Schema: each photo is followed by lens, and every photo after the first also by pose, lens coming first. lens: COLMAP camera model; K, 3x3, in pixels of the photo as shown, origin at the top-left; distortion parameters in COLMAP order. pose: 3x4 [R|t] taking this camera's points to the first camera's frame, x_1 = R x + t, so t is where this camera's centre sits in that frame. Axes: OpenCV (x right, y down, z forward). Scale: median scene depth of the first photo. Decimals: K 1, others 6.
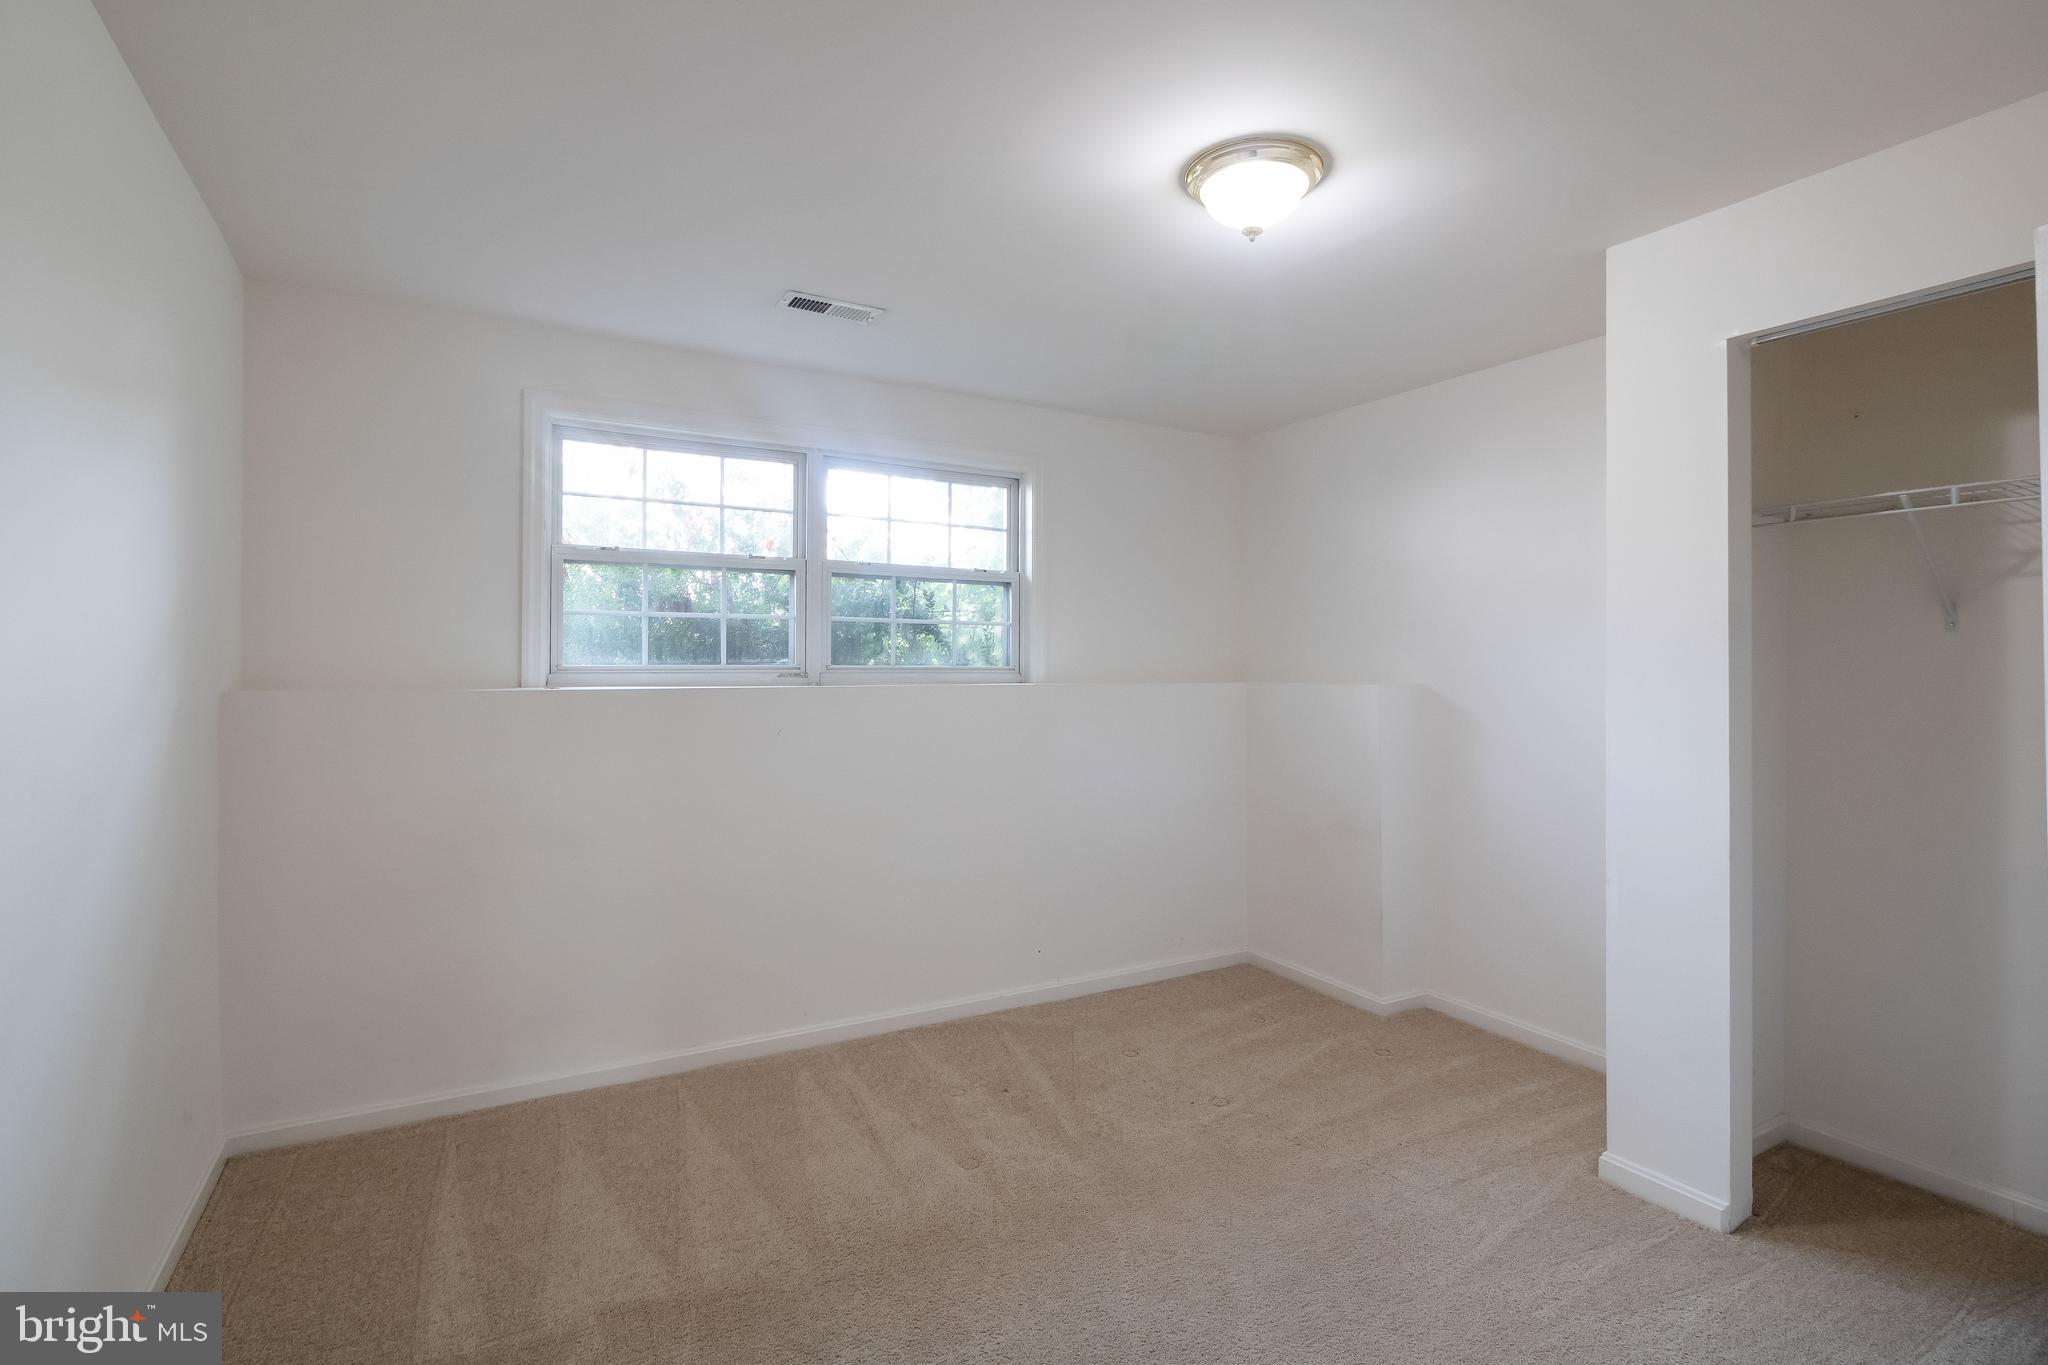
lens RADIAL K [[951.3, 0, 1022.4], [0, 951.3, 658.8], [0, 0, 1]] dist [0.000064, 0.000461]
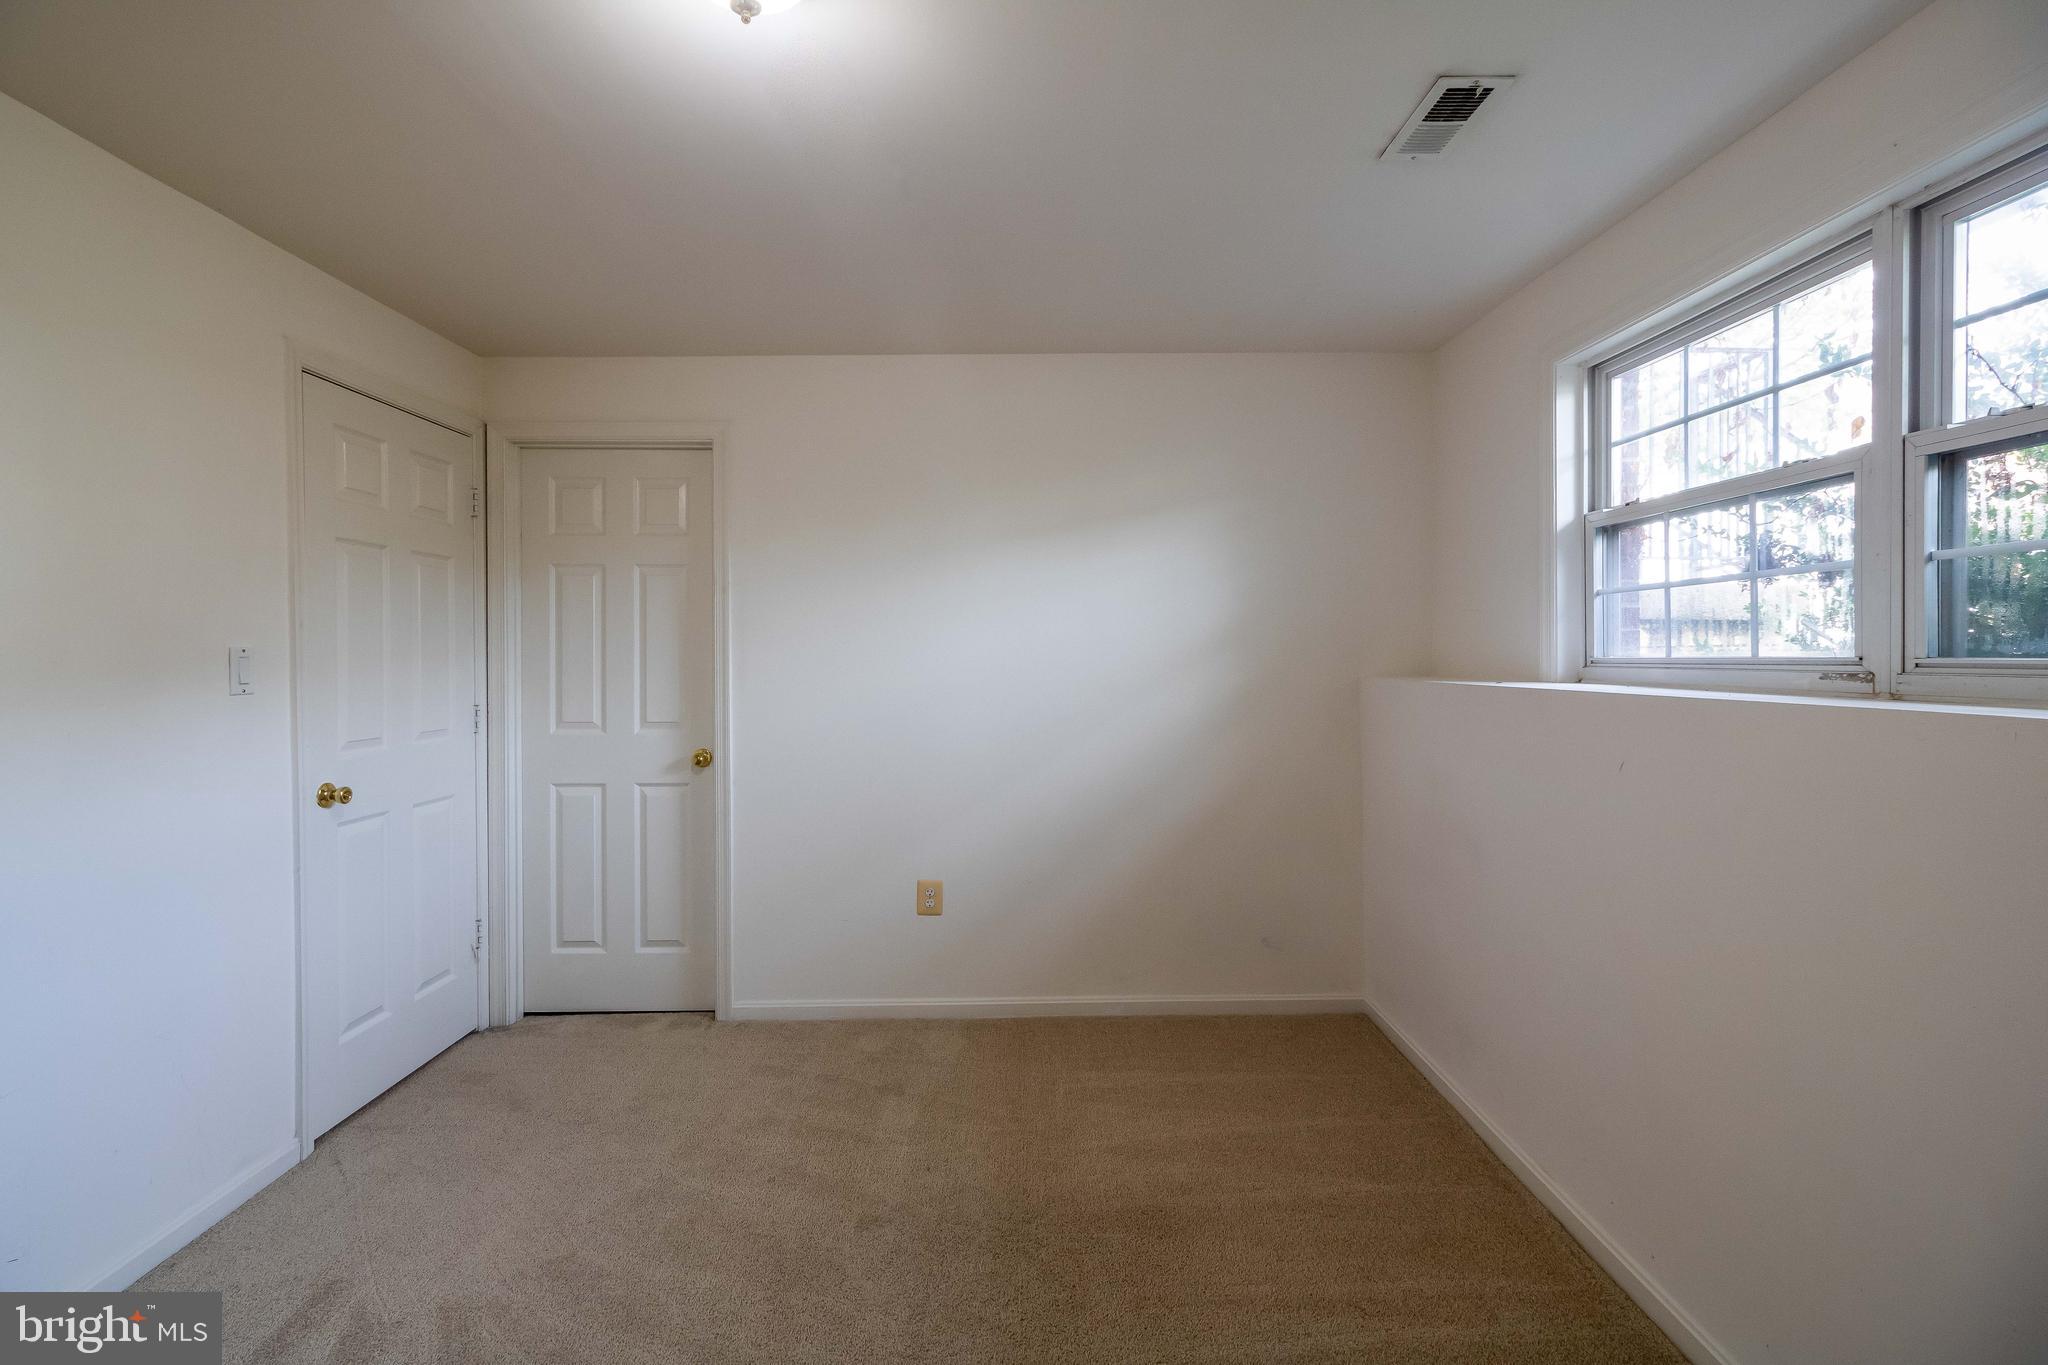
lens RADIAL K [[951.3, 0, 1022.4], [0, 951.3, 658.8], [0, 0, 1]] dist [0.000064, 0.000461]
pose [[-0.480862, 0.004529, -0.876785, 0.422611], [0.003827, 0.999988, 0.003066, 0.004227], [0.876788, -0.001881, -0.480873, 0.855780]]
